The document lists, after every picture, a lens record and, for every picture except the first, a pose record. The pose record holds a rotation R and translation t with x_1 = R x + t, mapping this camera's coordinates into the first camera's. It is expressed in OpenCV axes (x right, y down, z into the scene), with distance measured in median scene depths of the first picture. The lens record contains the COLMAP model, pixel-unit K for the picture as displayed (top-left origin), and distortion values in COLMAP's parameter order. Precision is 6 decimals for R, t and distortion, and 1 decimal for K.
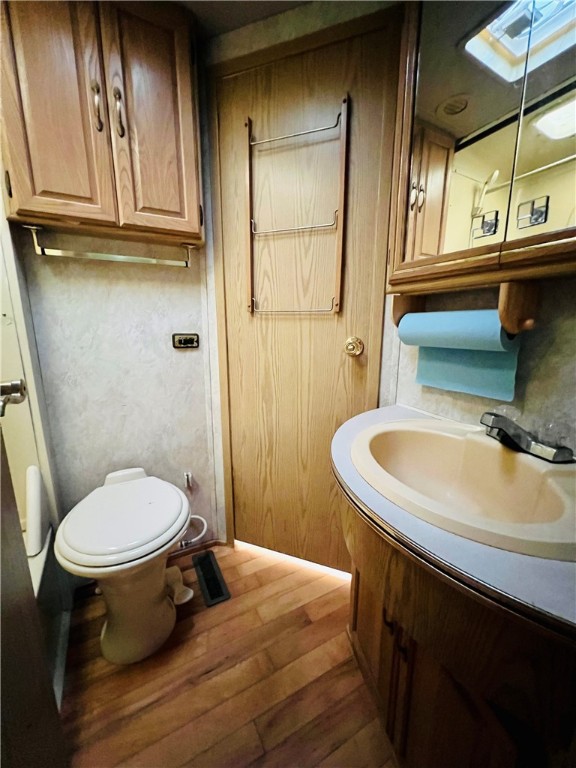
lens RADIAL K [[305.3, 0, 288.0], [0, 305.3, 384.0], [0, 0, 1]] dist [0.000591, -0.000391]
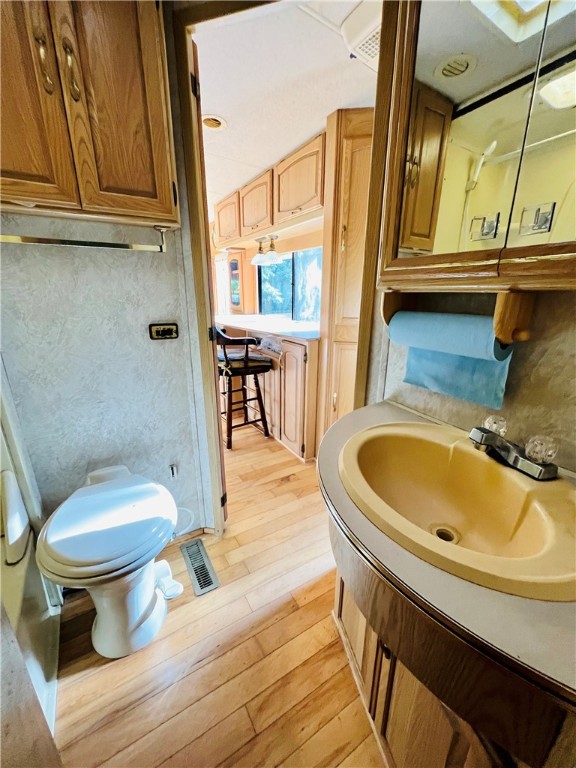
lens RADIAL K [[308.5, 0, 288.0], [0, 308.5, 384.0], [0, 0, 1]] dist [-0.003647, 0.000213]
pose [[0.998900, -0.011308, 0.045505, 0.000627], [0.006811, 0.995184, 0.097787, -0.094681], [-0.046391, -0.097370, 0.994167, 0.035820]]
